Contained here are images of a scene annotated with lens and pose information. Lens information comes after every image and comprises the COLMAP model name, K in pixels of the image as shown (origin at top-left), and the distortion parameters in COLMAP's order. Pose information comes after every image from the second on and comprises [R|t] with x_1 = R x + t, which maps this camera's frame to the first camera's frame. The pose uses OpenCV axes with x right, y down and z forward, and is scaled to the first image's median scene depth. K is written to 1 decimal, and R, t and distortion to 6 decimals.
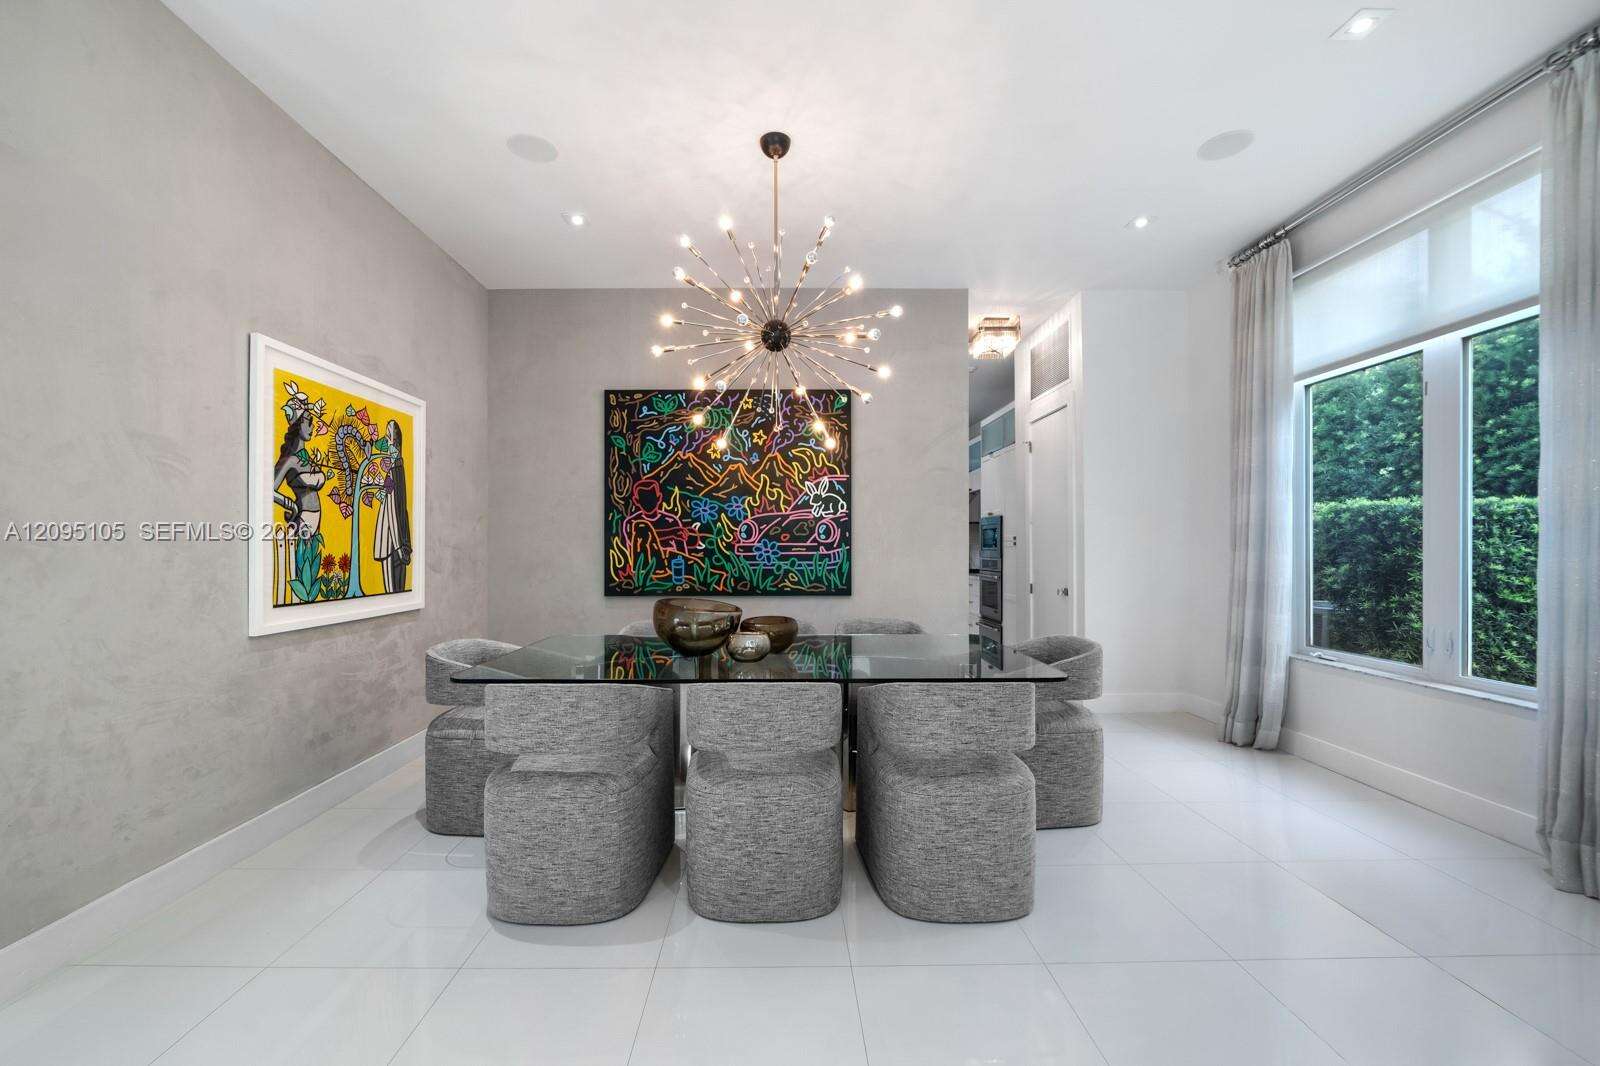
lens RADIAL K [[645.8, 0, 795.9], [0, 645.8, 542.6], [0, 0, 1]] dist [-0.031514, 0.013995]
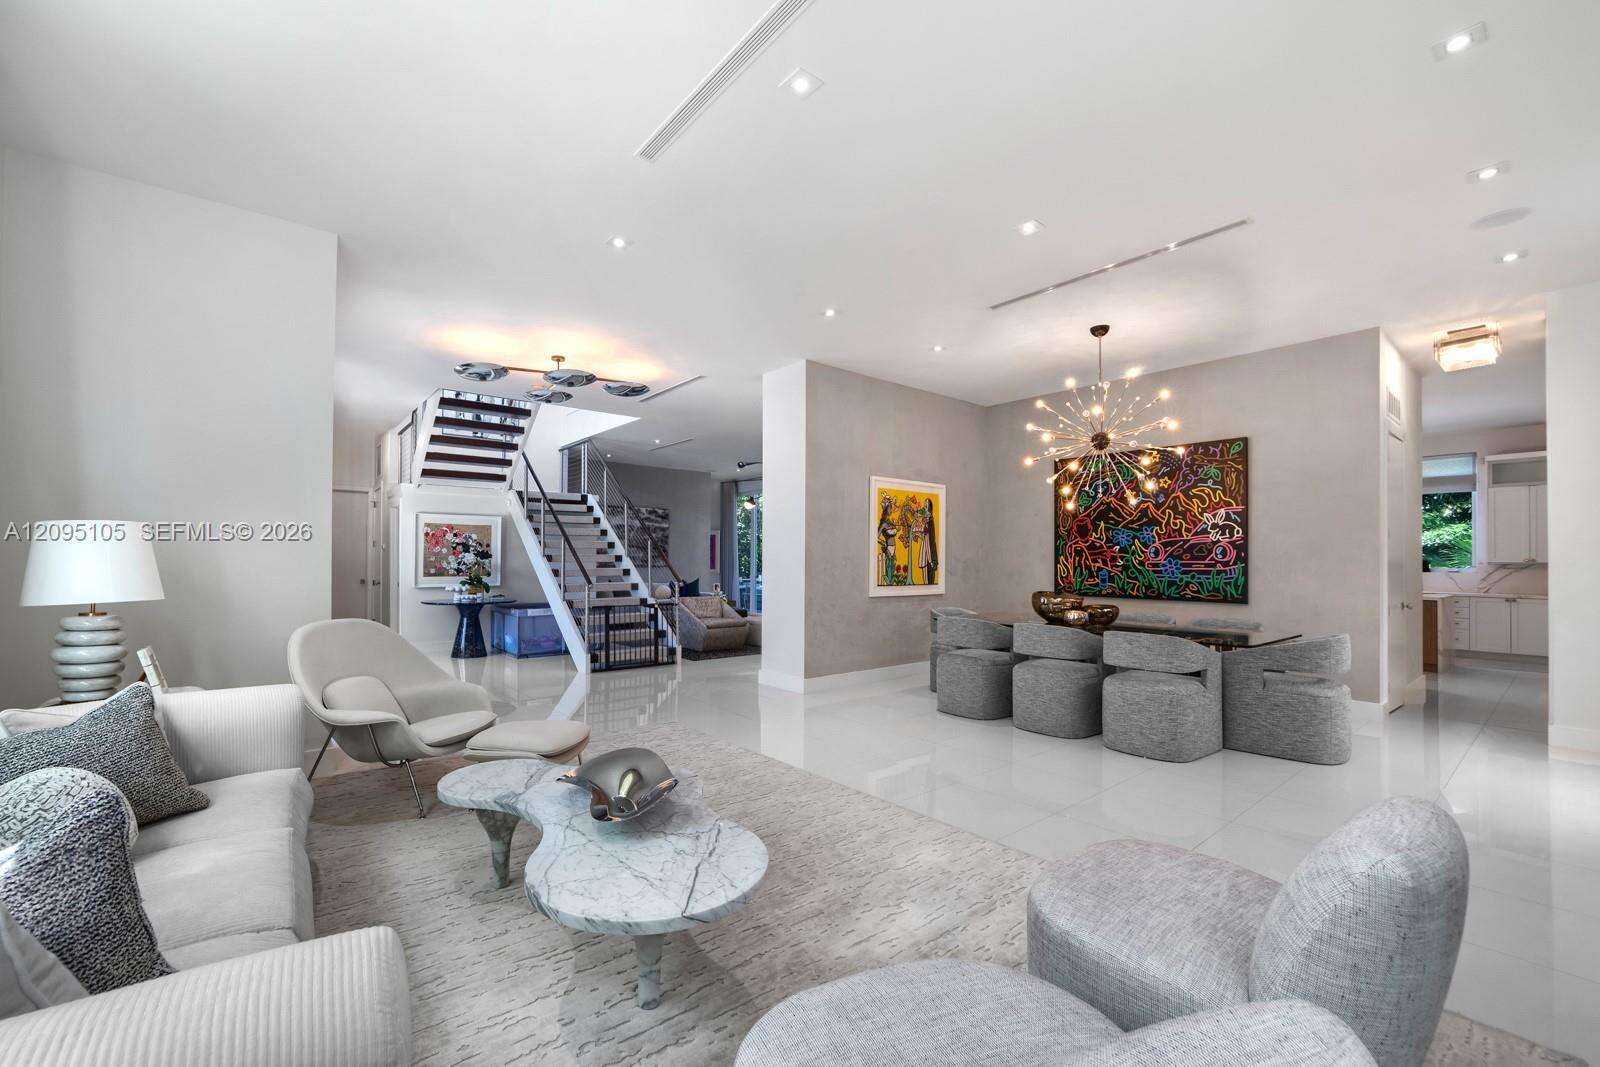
lens RADIAL K [[645.8, 0, 795.9], [0, 645.8, 543.1], [0, 0, 1]] dist [-0.031514, 0.013995]
pose [[0.650548, -0.013173, -0.759351, 0.459129], [-0.004482, 0.999766, -0.021184, -0.004686], [0.759452, 0.017184, 0.650336, -0.455505]]
